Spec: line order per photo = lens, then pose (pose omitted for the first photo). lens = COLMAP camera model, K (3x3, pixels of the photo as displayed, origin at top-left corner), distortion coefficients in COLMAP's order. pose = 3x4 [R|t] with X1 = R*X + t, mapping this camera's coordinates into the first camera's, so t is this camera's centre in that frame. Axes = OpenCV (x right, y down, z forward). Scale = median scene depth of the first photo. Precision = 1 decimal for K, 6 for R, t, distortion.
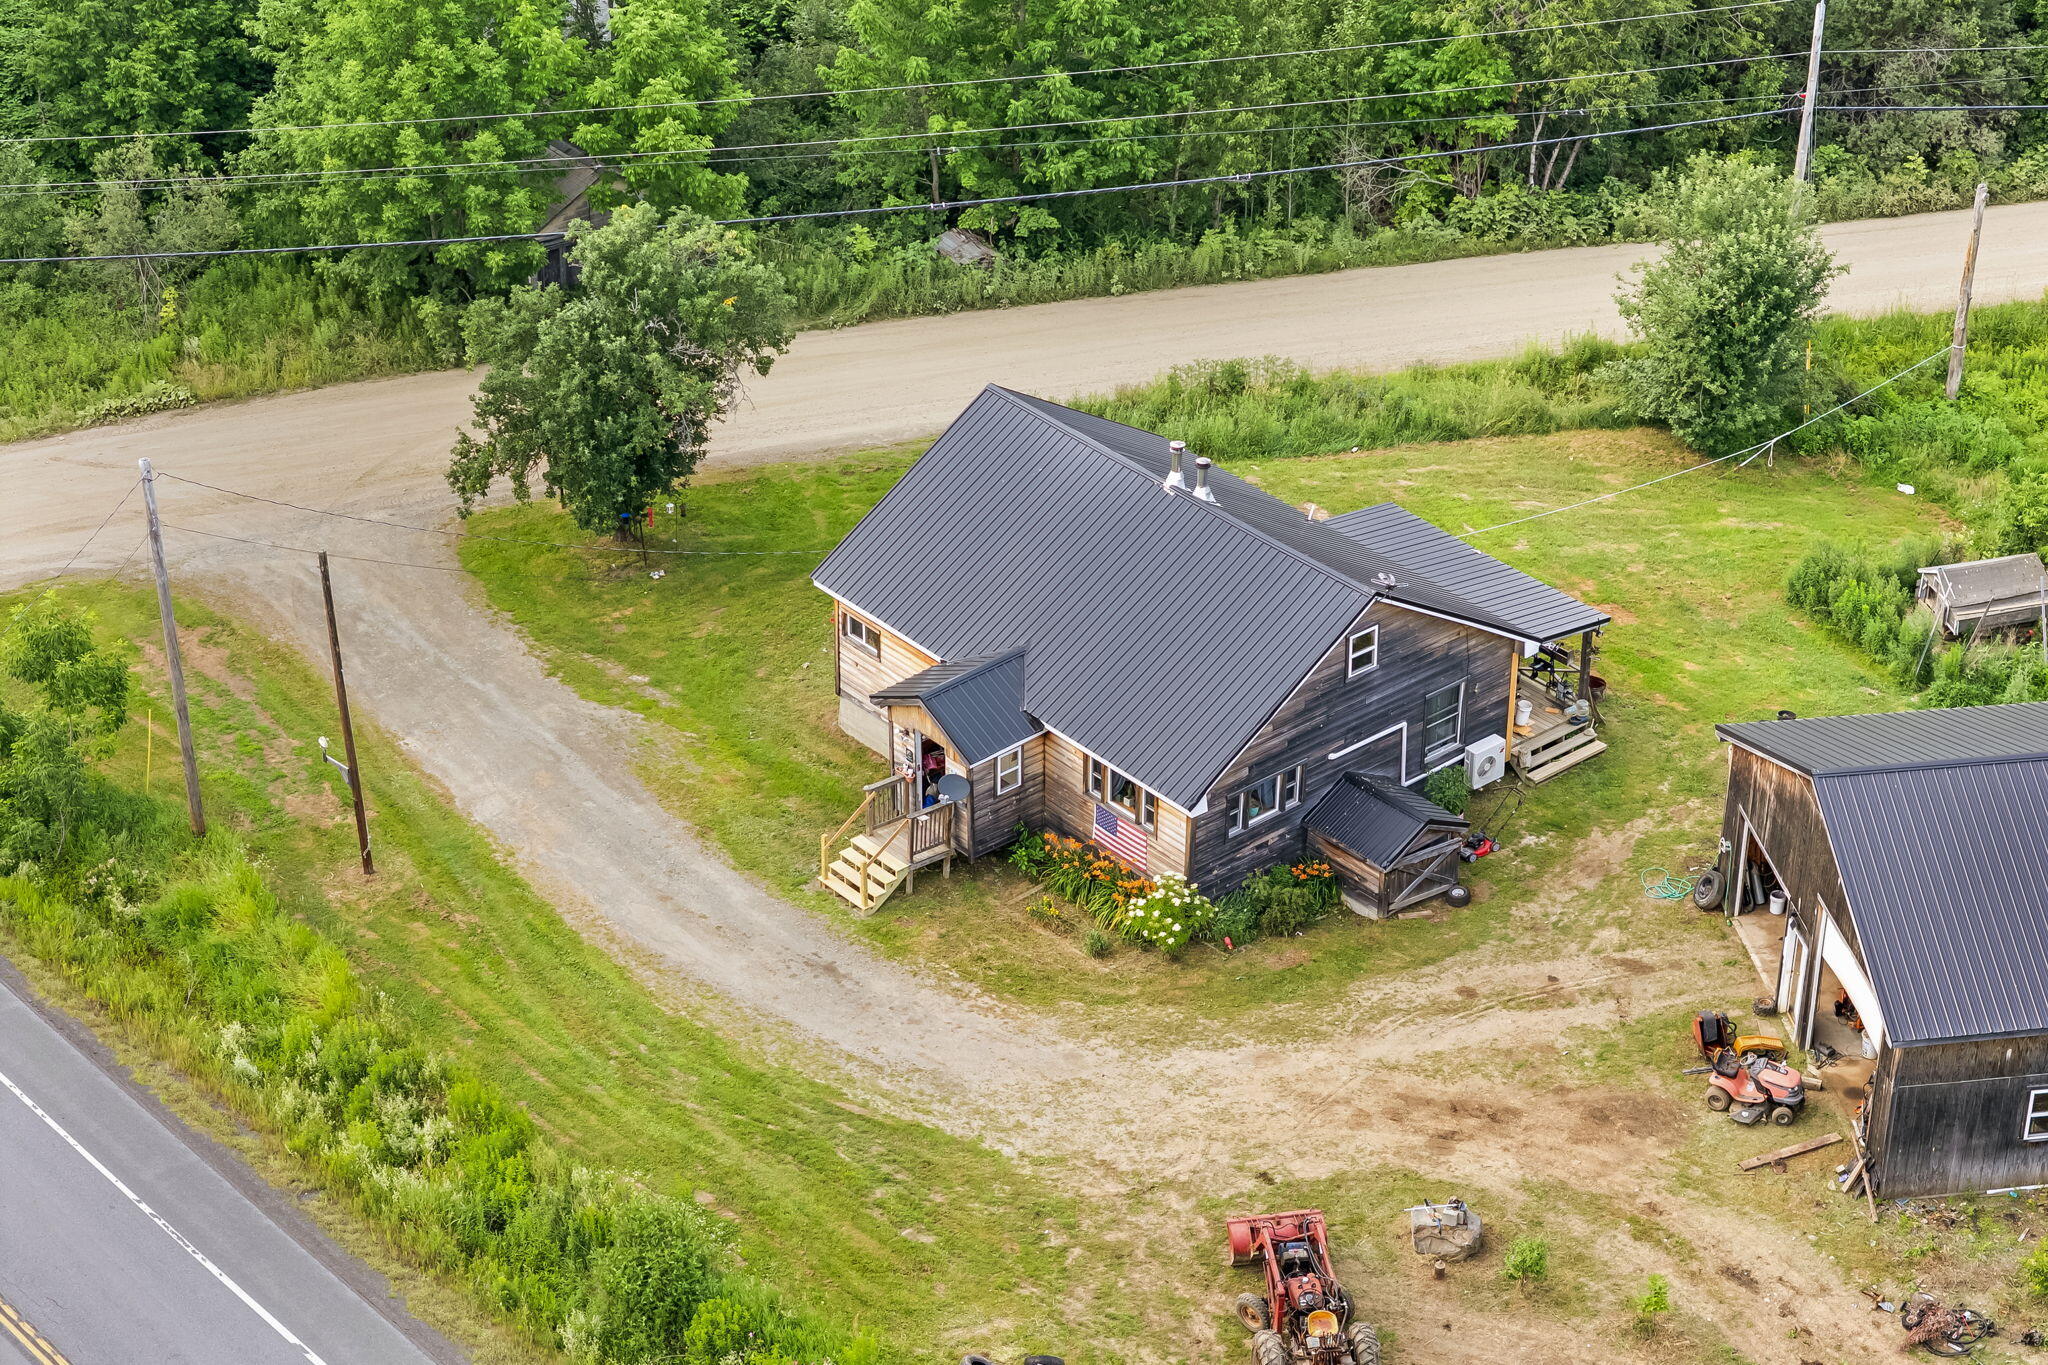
lens RADIAL K [[4128.8, 0, 1017.3], [0, 4128.8, 588.2], [0, 0, 1]] dist [-0.300813, 1.732015]
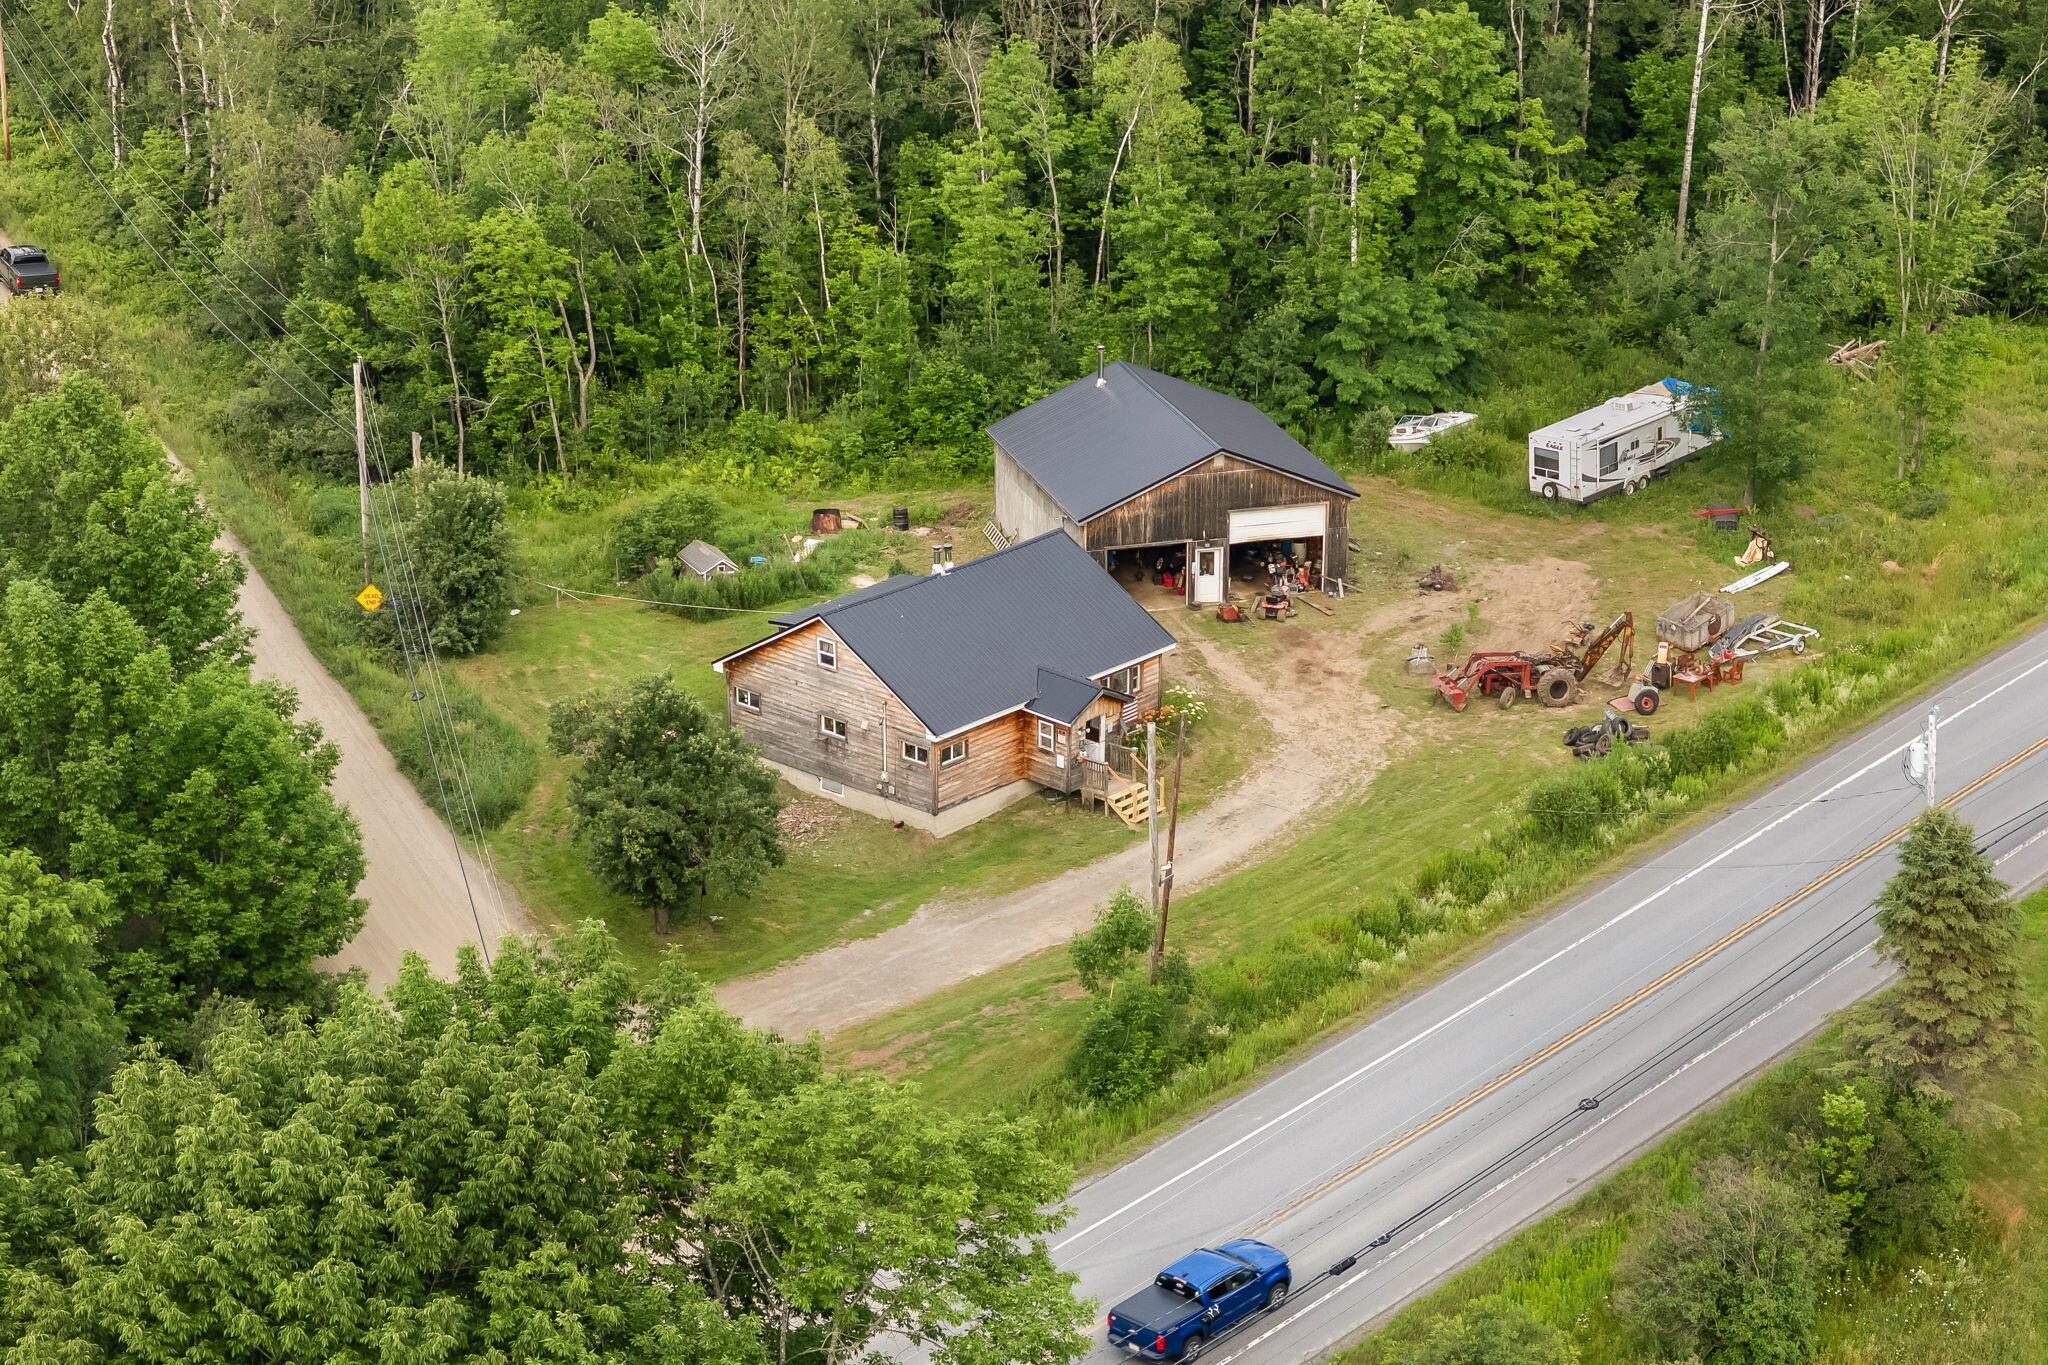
lens RADIAL K [[4128.8, 0, 1017.3], [0, 4128.8, 588.2], [0, 0, 1]] dist [-0.300813, 1.732015]
pose [[-0.137028, -0.334338, 0.932438, -1.554683], [0.482717, 0.799446, 0.357590, -0.615252], [-0.864990, 0.499104, 0.051844, 0.955609]]
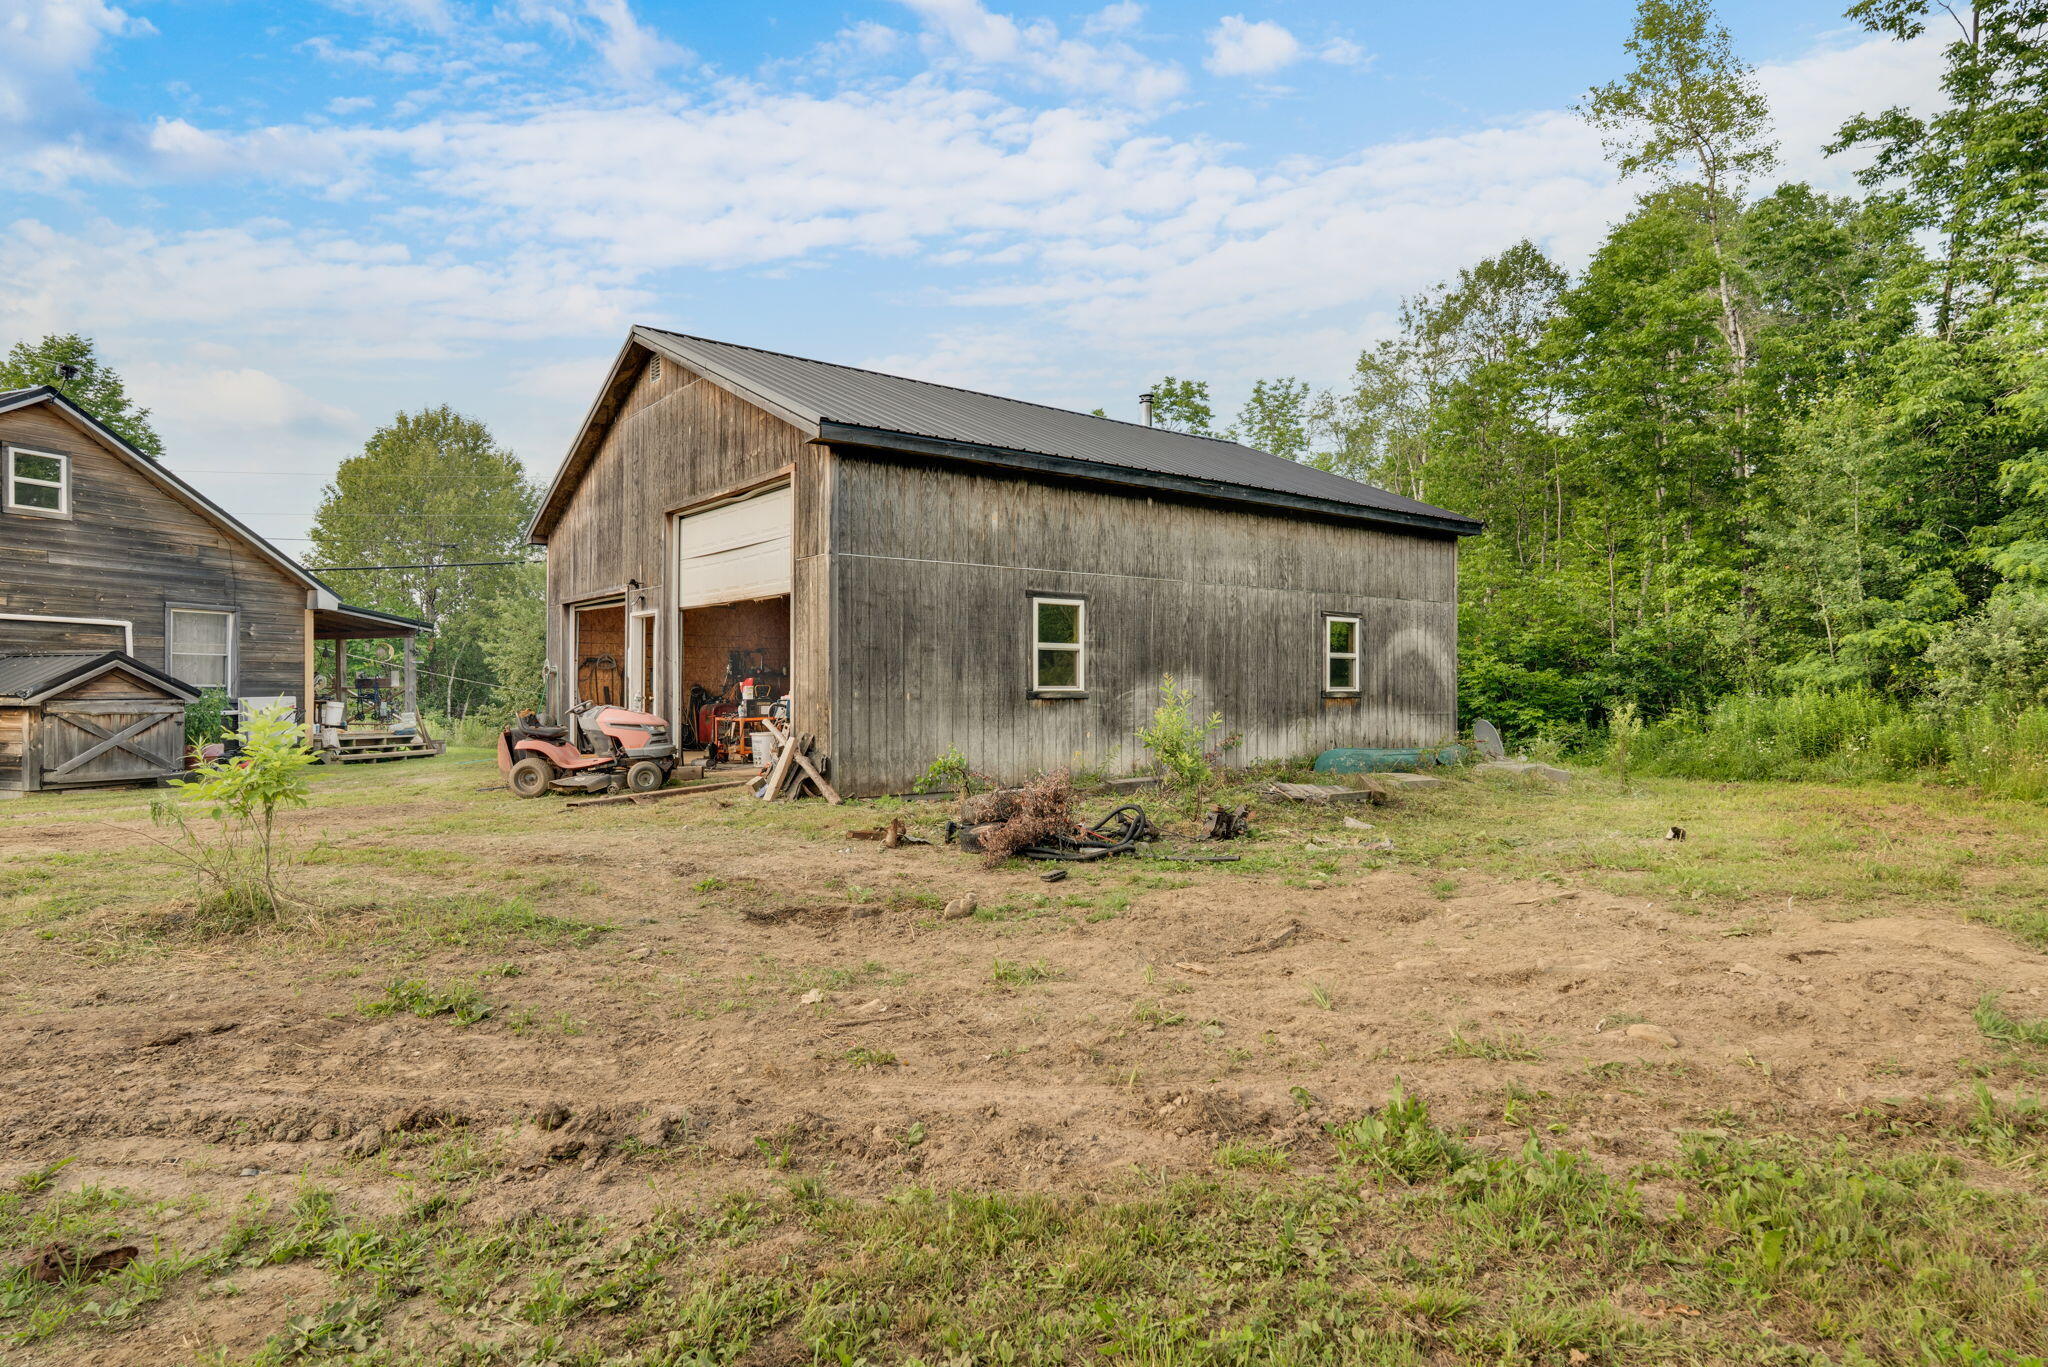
lens RADIAL K [[1144.2, 0, 1024.0], [0, 1144.2, 683.5], [0, 0, 1]] dist [-0.002418, 0.000471]
pose [[0.870396, -0.005538, 0.492322, 0.144276], [0.245225, 0.871960, -0.423734, 0.193219], [-0.426938, 0.489546, 0.760308, 0.794209]]
